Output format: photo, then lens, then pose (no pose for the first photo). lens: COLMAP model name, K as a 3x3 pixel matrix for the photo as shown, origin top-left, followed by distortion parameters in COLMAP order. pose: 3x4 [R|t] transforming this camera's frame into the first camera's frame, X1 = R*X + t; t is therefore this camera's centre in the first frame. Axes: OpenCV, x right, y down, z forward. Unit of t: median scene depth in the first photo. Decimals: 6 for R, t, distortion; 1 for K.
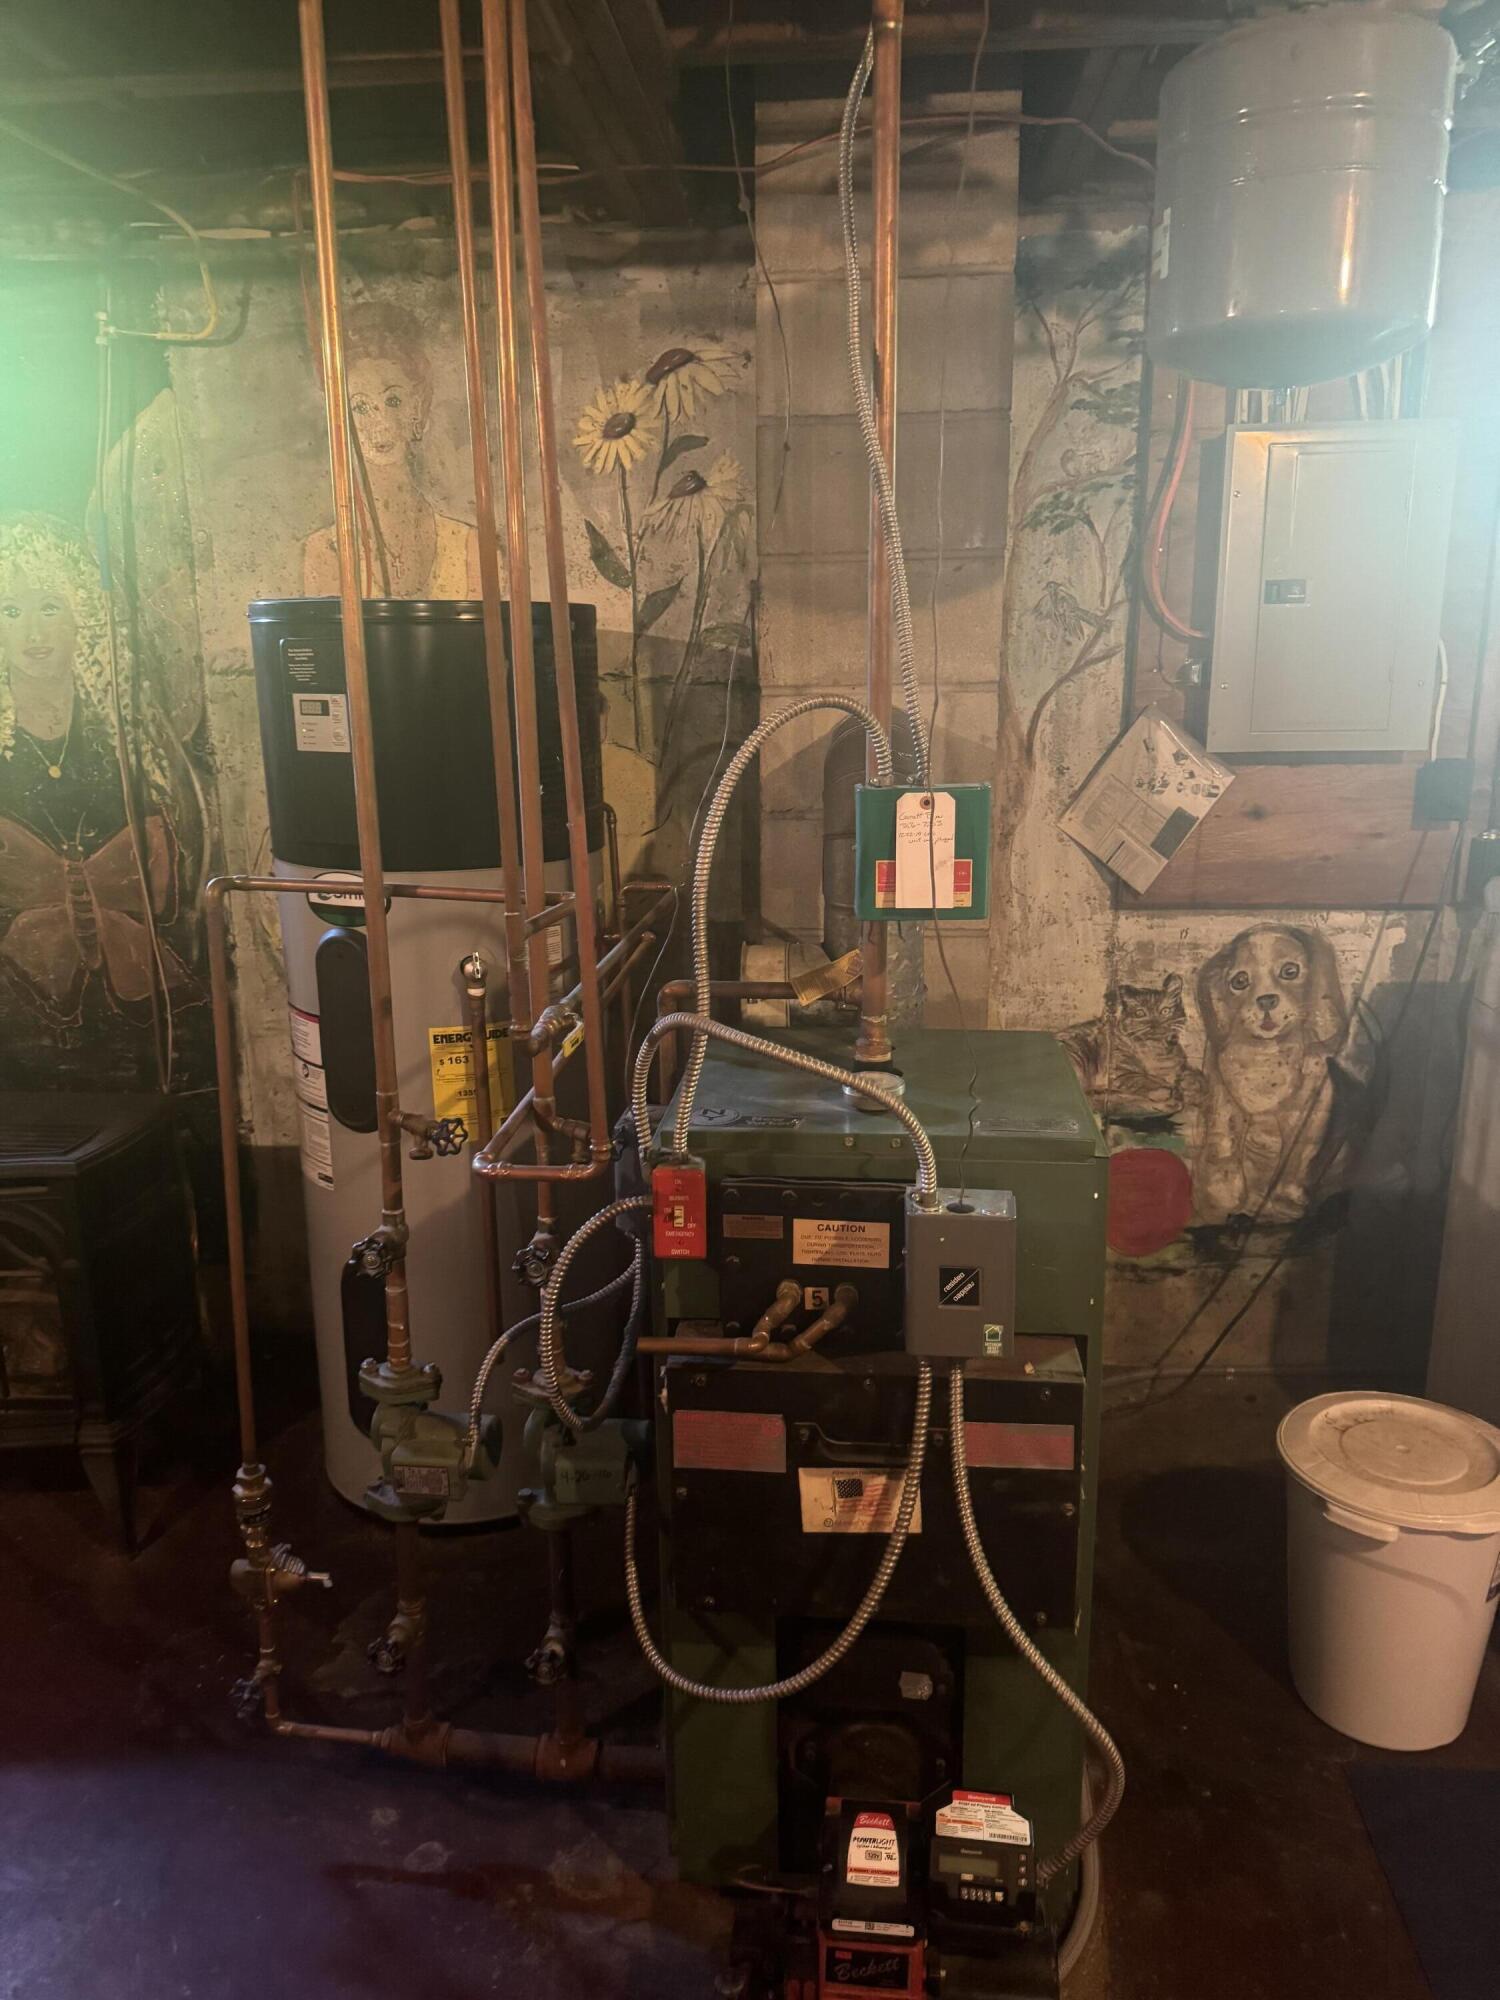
lens RADIAL K [[1418.5, 0, 750.0], [0, 1418.5, 1000.0], [0, 0, 1]] dist [0.111922, -0.173688]
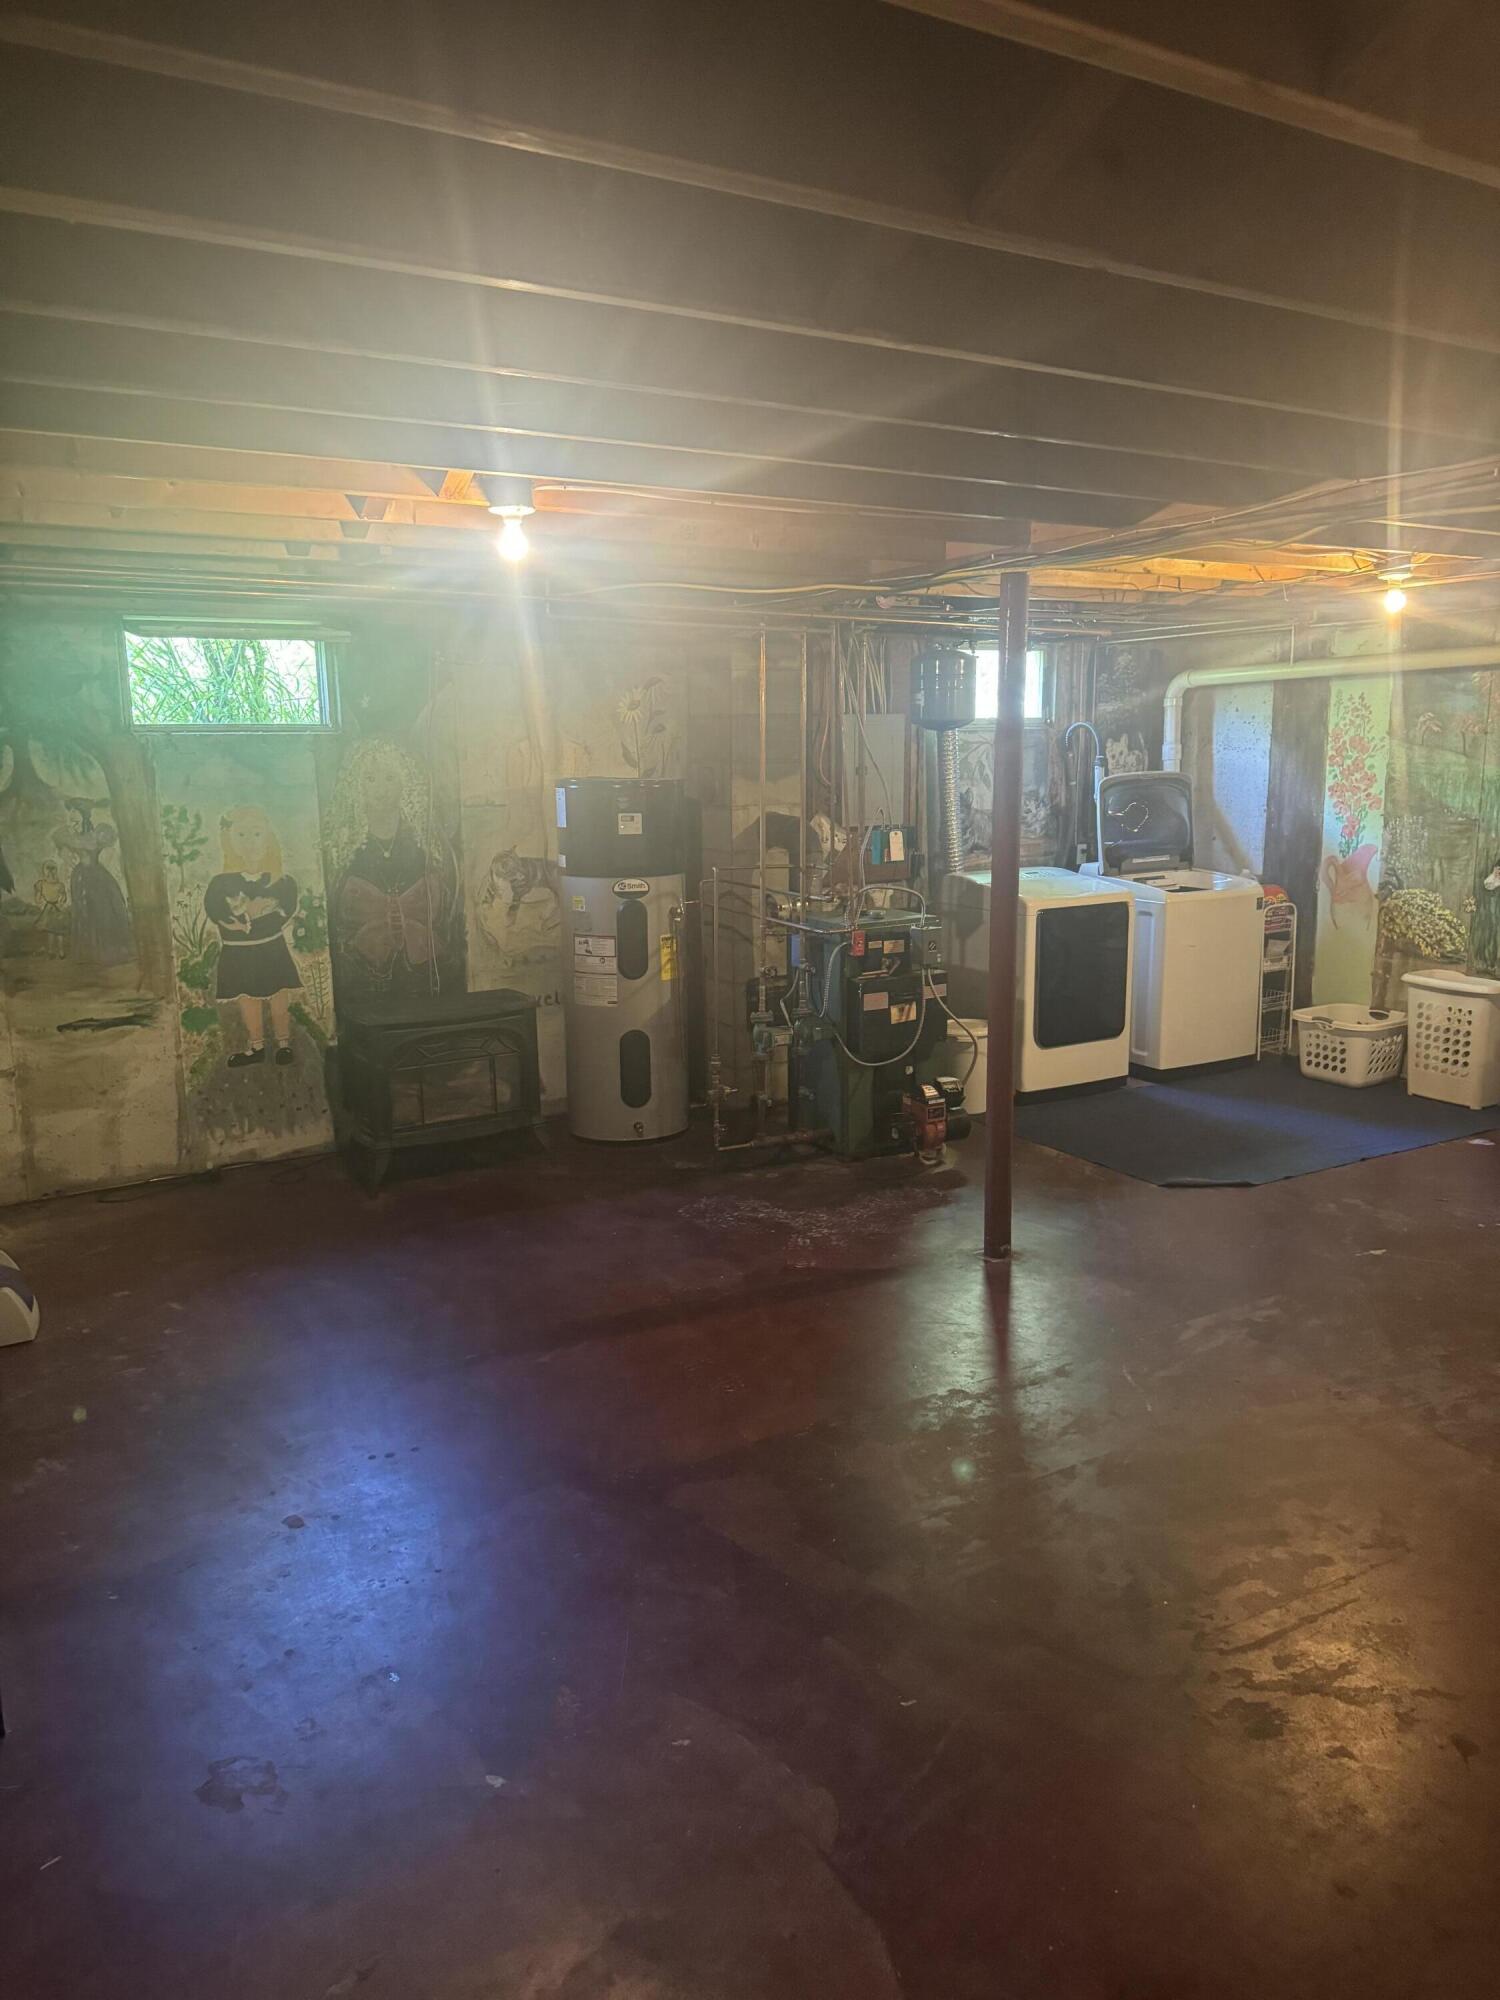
lens RADIAL K [[1394.7, 0, 750.0], [0, 1394.7, 1000.0], [0, 0, 1]] dist [0.269861, 0.000092]
pose [[0.813161, -0.102579, 0.572929, -1.573155], [0.147070, 0.988617, -0.031733, 0.242780], [-0.563152, 0.110065, 0.818991, -1.210703]]
